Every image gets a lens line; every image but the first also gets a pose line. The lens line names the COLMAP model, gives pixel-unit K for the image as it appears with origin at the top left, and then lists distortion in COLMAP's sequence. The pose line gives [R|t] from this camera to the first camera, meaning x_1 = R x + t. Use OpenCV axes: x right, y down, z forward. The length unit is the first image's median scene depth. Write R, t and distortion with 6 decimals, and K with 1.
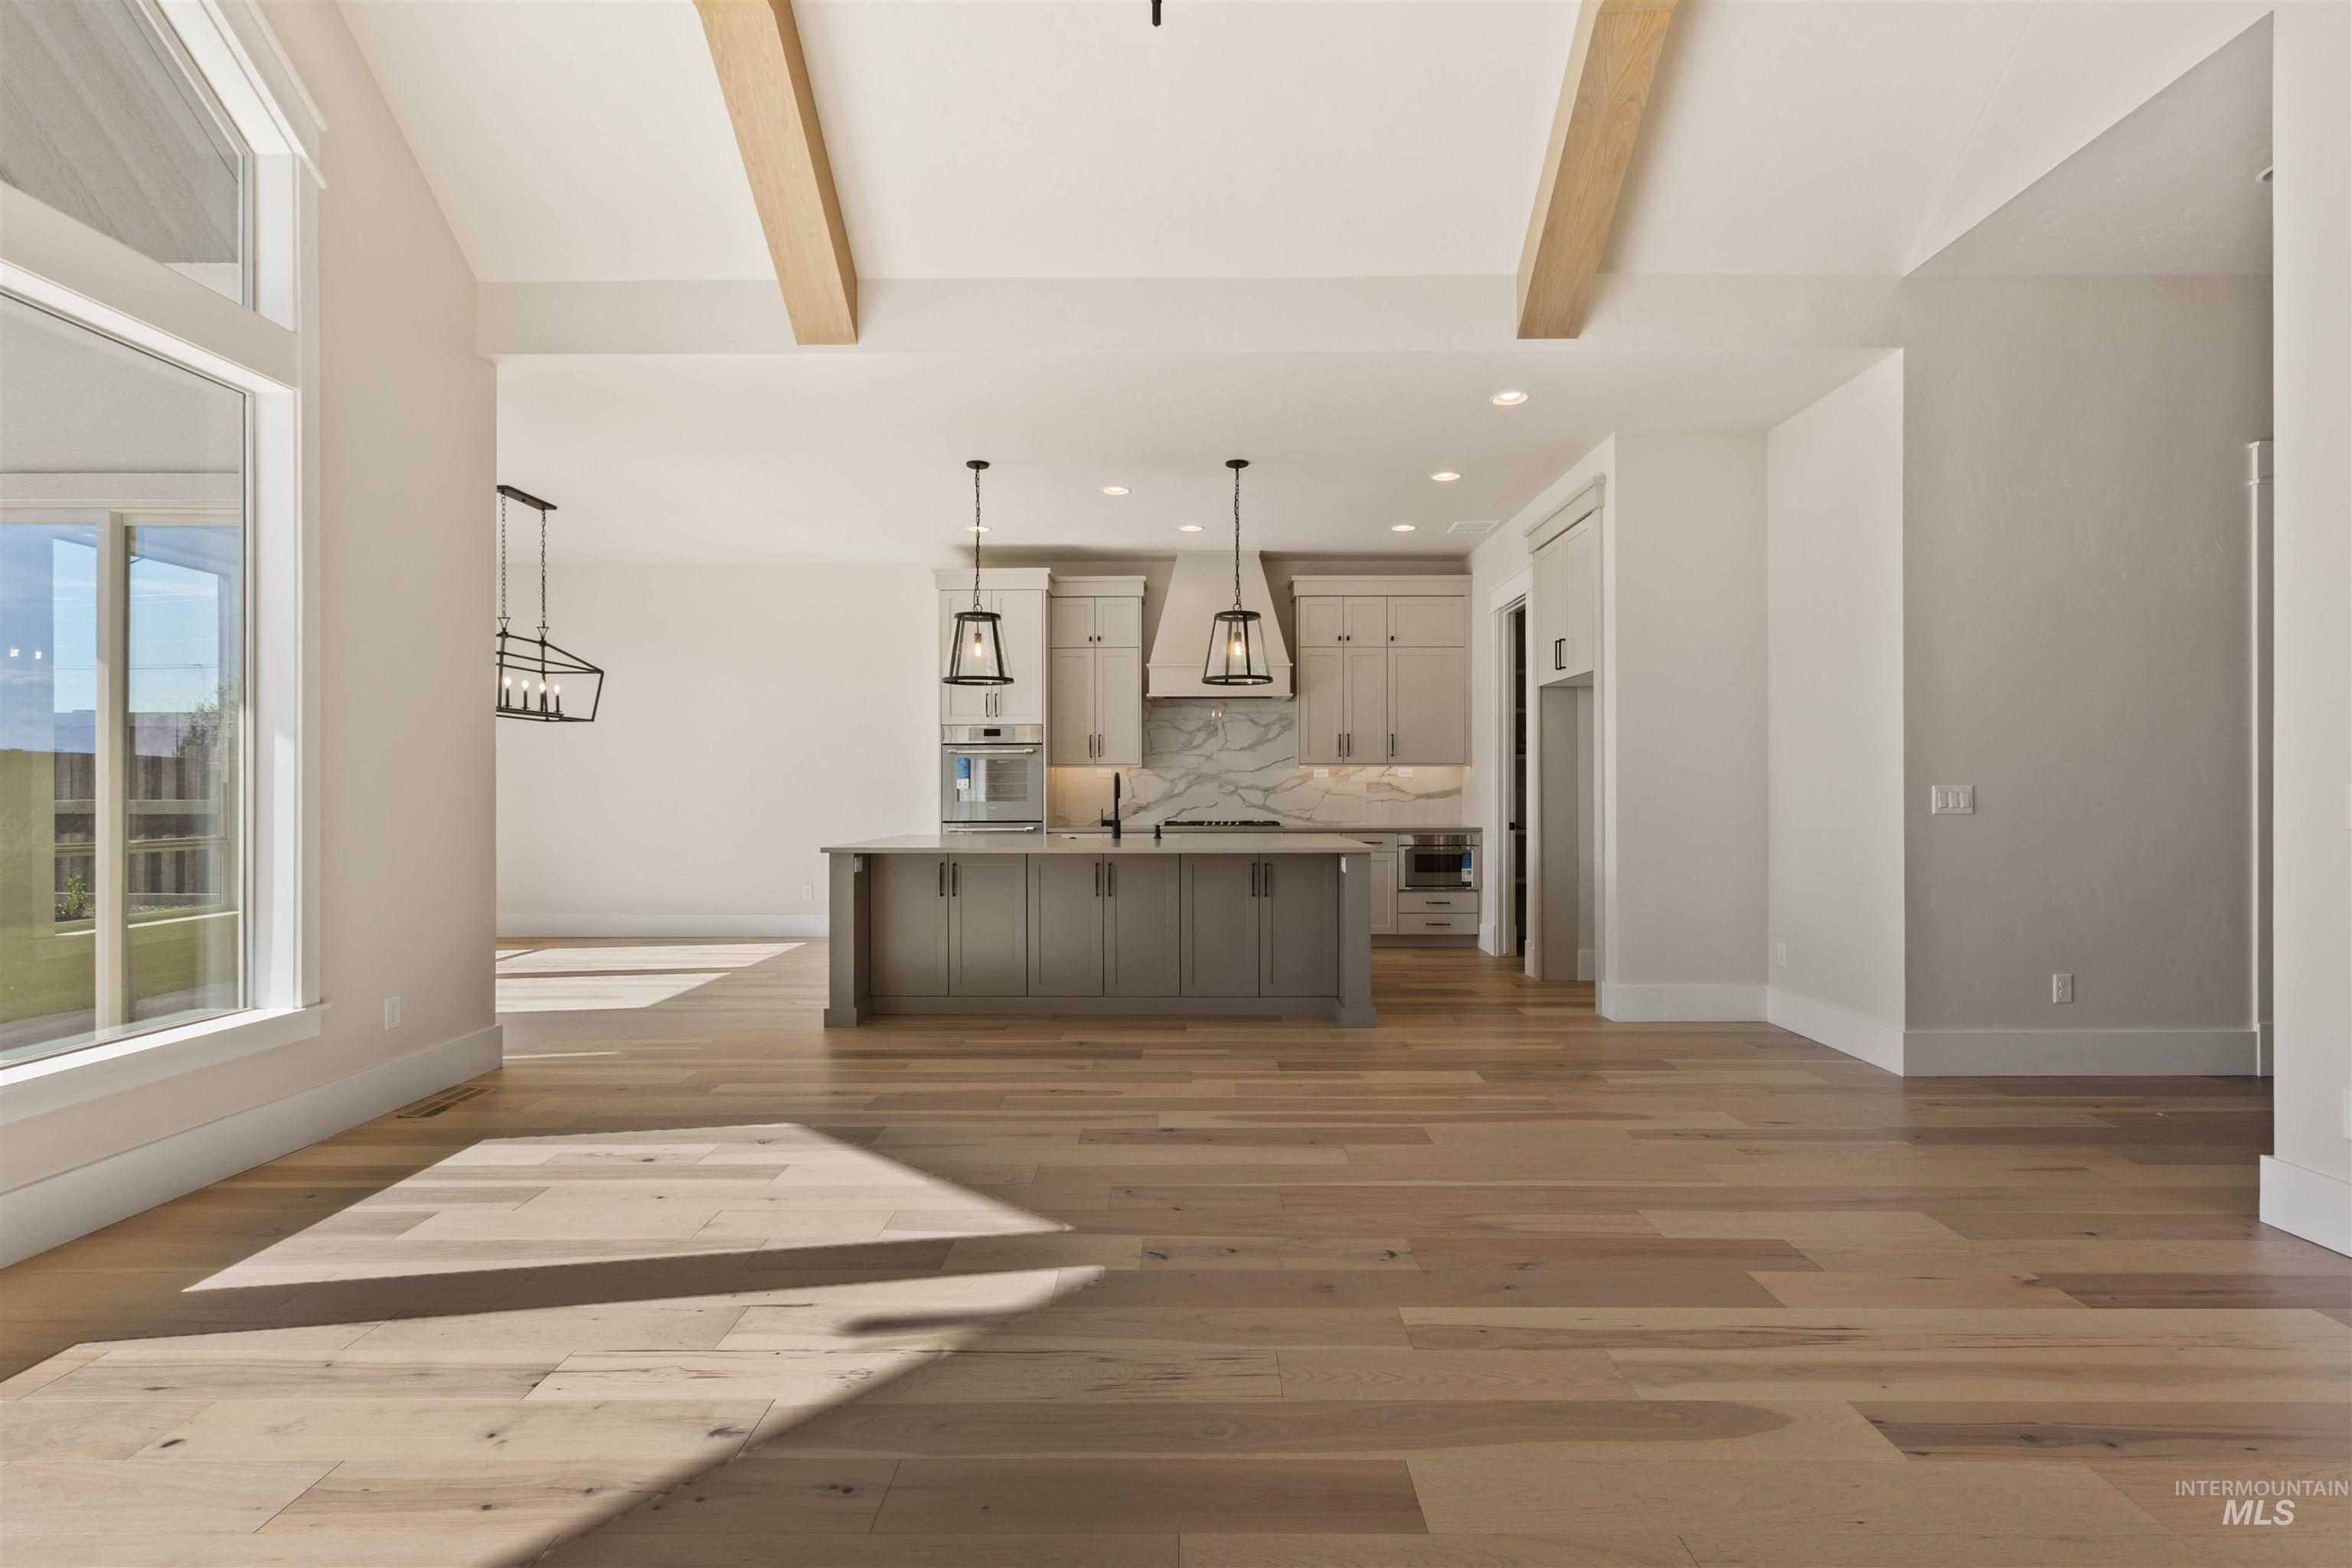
lens RADIAL K [[1062.5, 0, 1182.6], [0, 1062.5, 782.3], [0, 0, 1]] dist [0.007260, -0.000097]
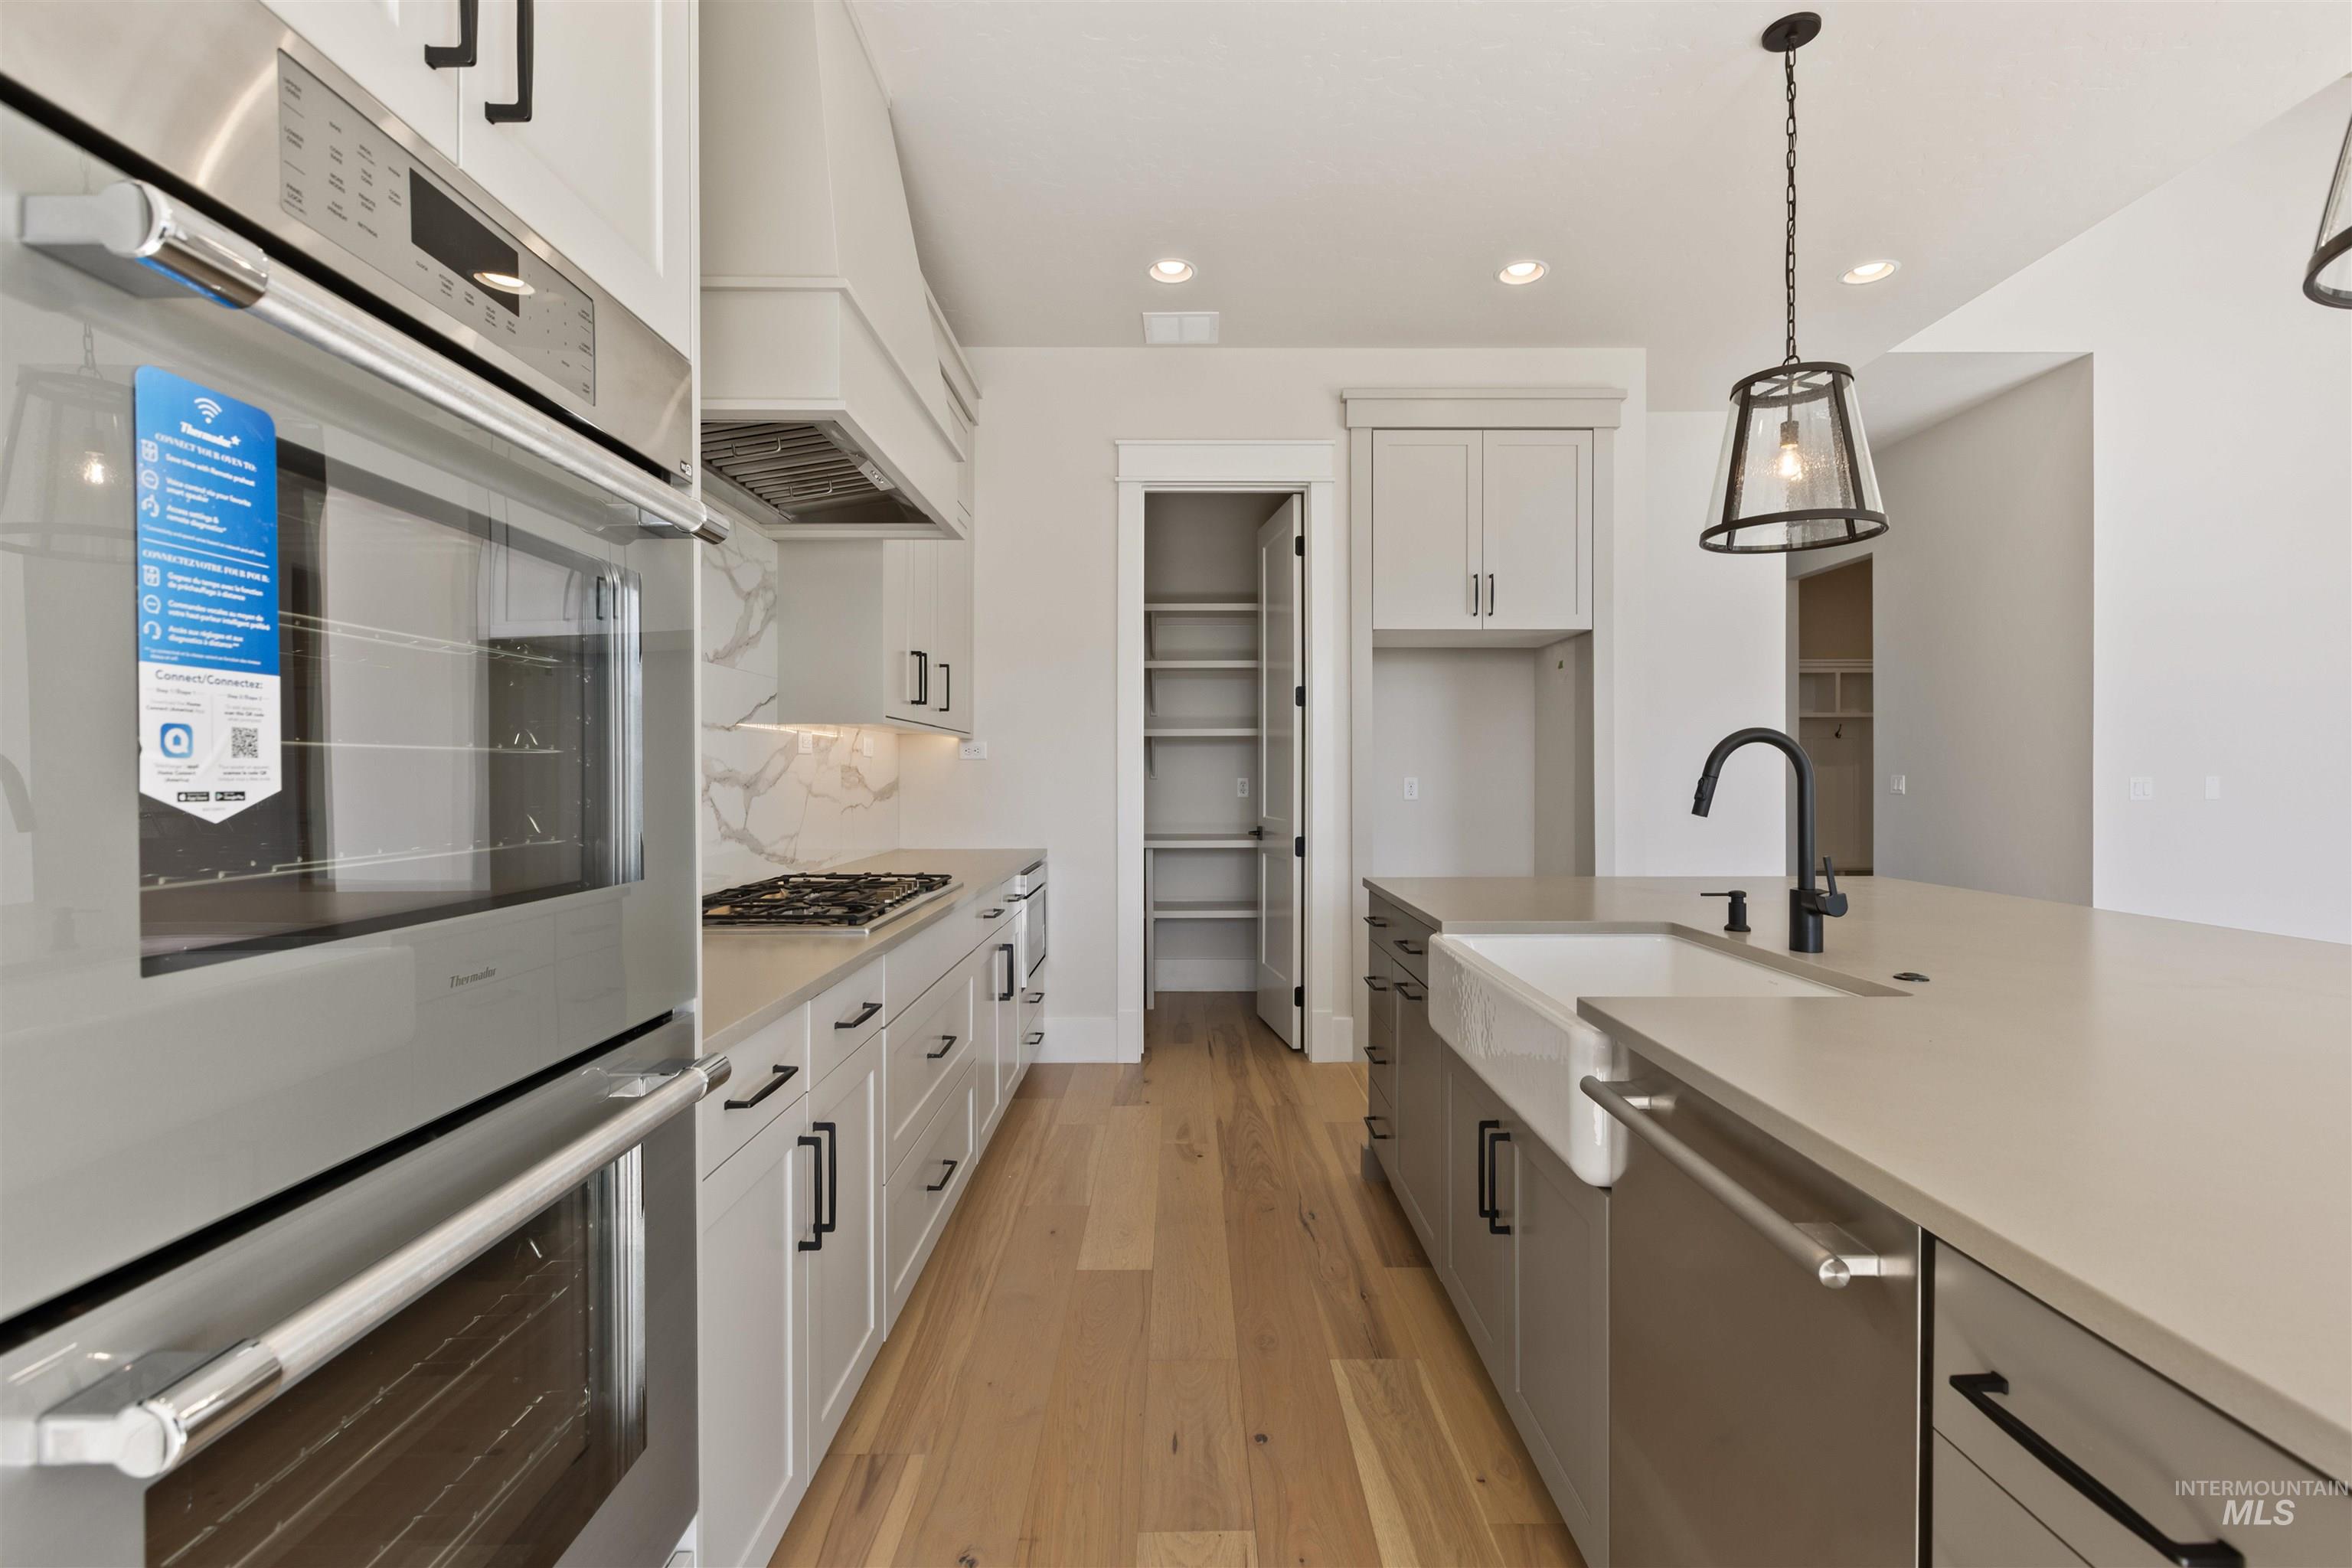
lens RADIAL K [[1053.8, 0, 1205.8], [0, 1053.8, 780.8], [0, 0, 1]] dist [0.002211, 0.000546]
pose [[-0.010125, -0.004203, 0.999940, -0.261668], [-0.003876, 0.999984, 0.004164, 0.003807], [-0.999941, -0.003833, -0.010142, 0.856816]]
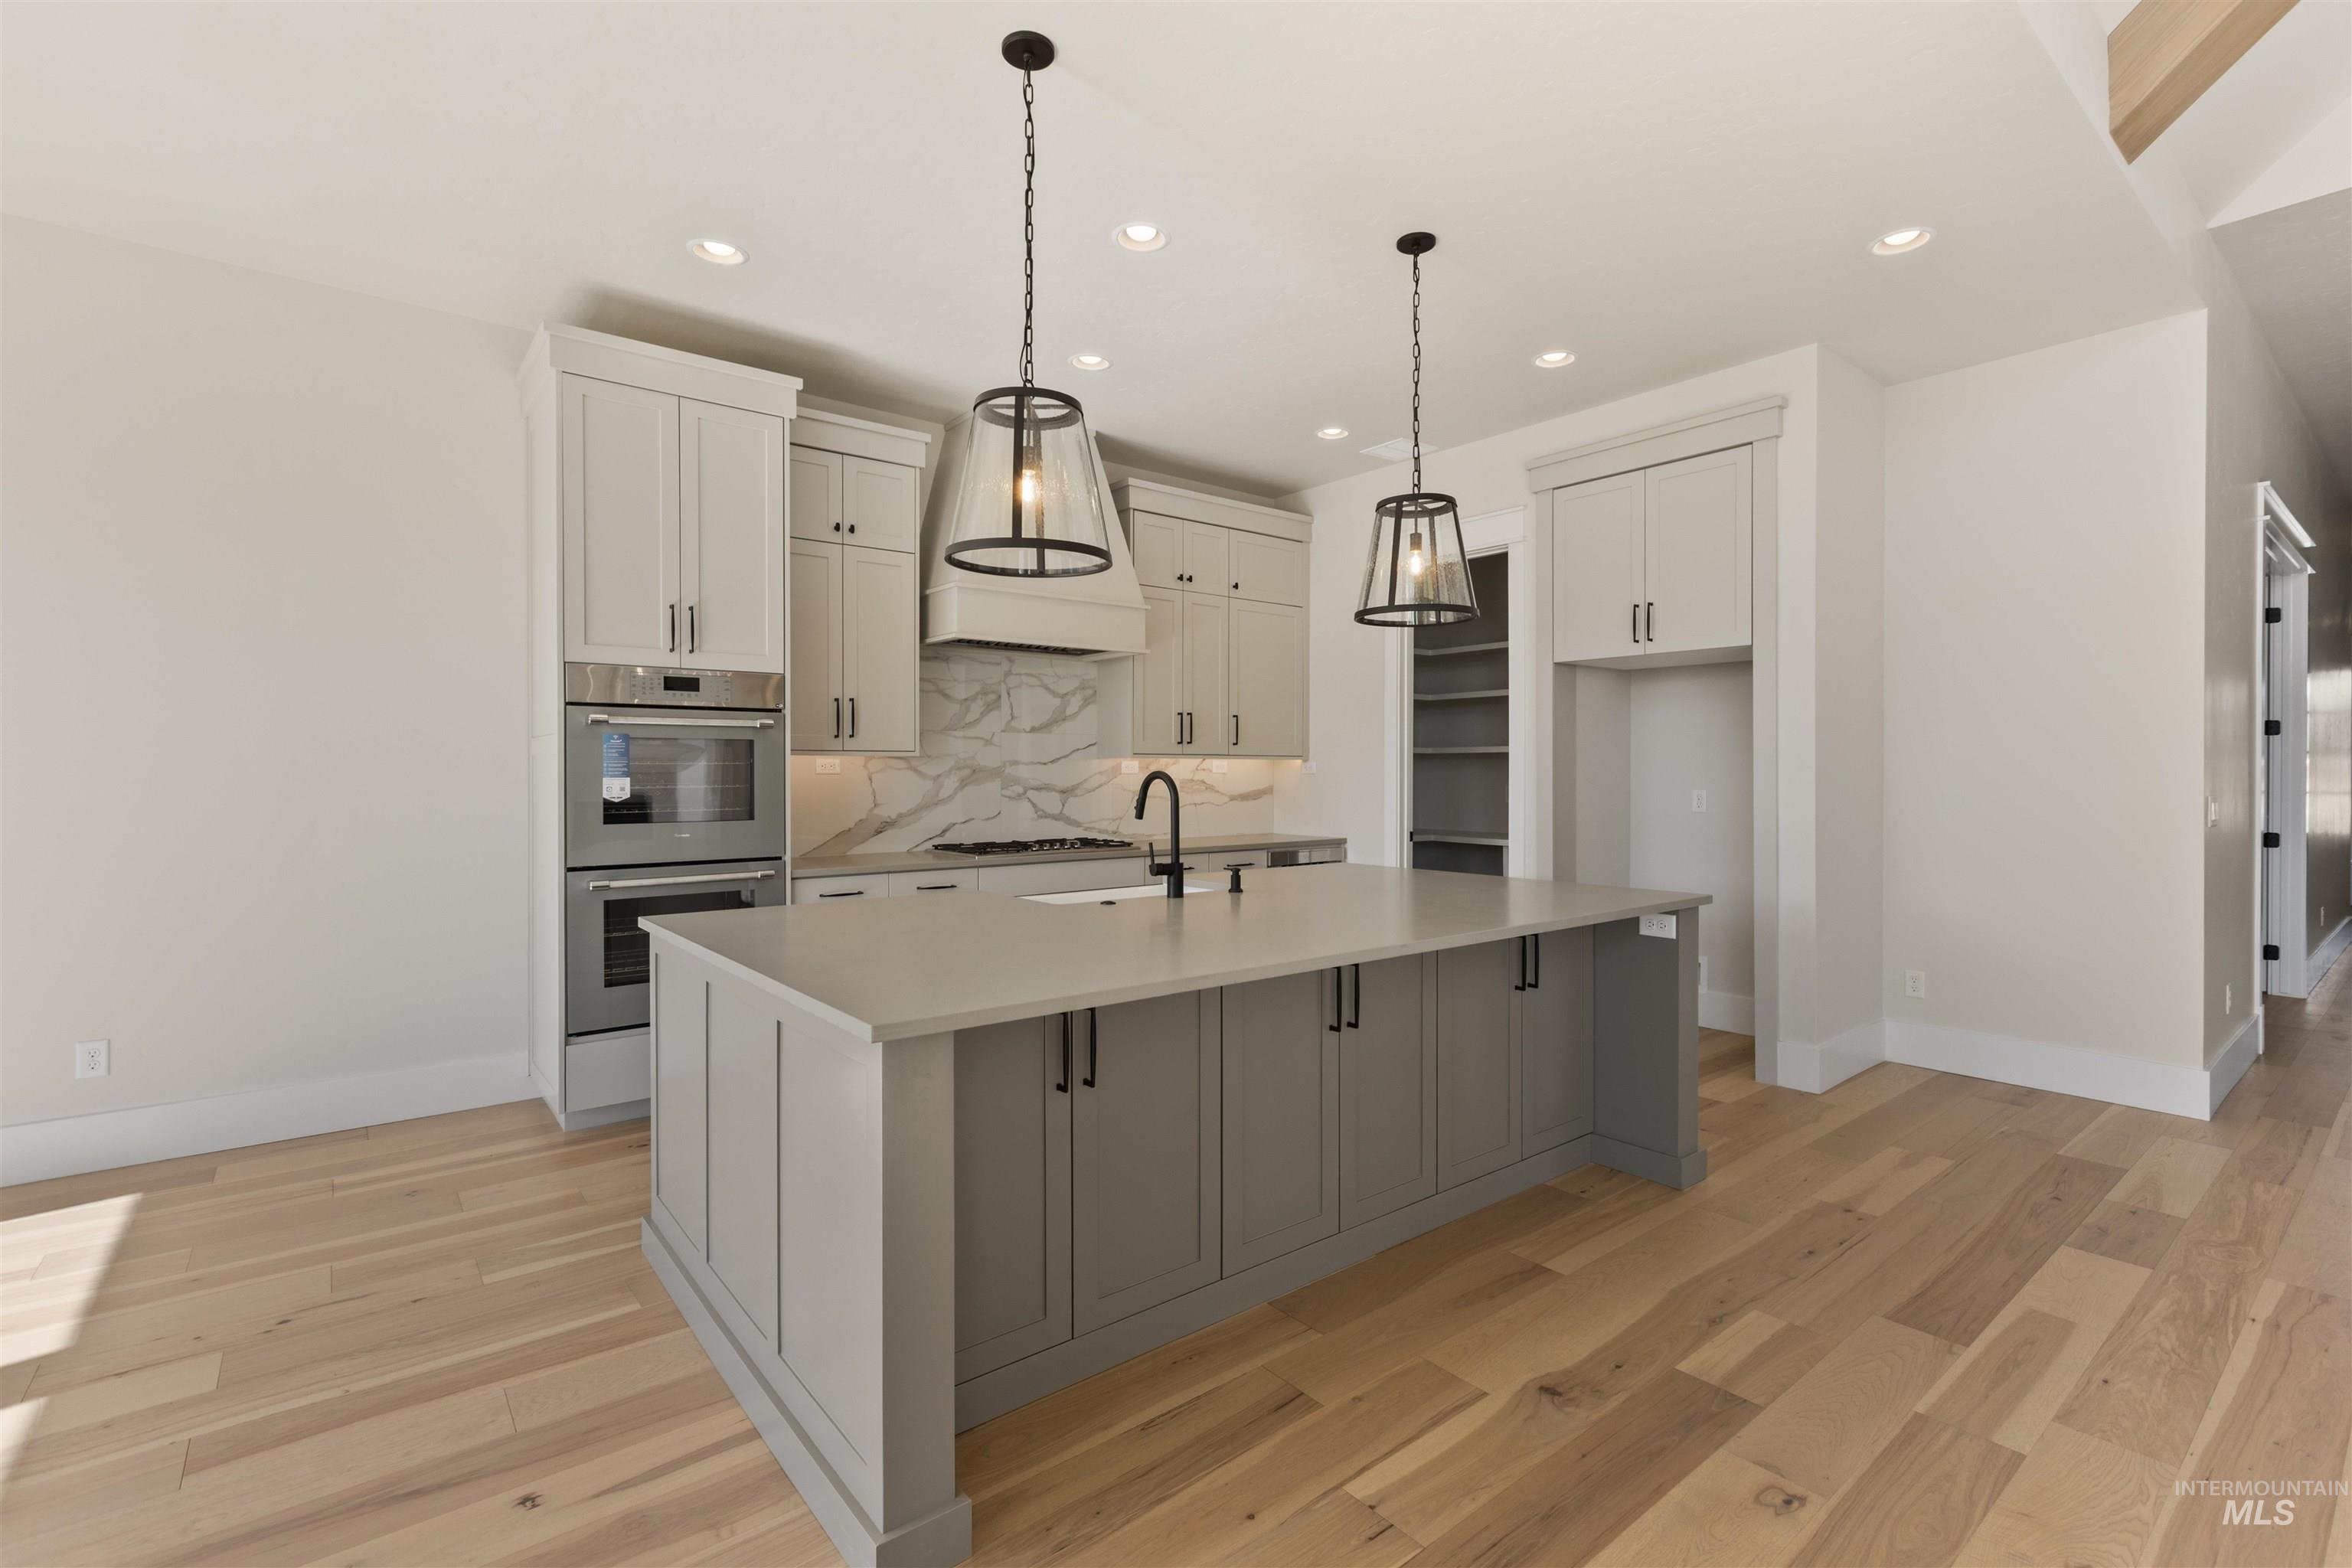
lens RADIAL K [[1062.5, 0, 1182.6], [0, 1062.5, 782.3], [0, 0, 1]] dist [0.007260, -0.000097]
pose [[0.779125, -0.004435, 0.626853, -0.285449], [-0.005413, 0.999890, 0.013803, -0.008387], [-0.626845, -0.014147, 0.779016, 0.428363]]
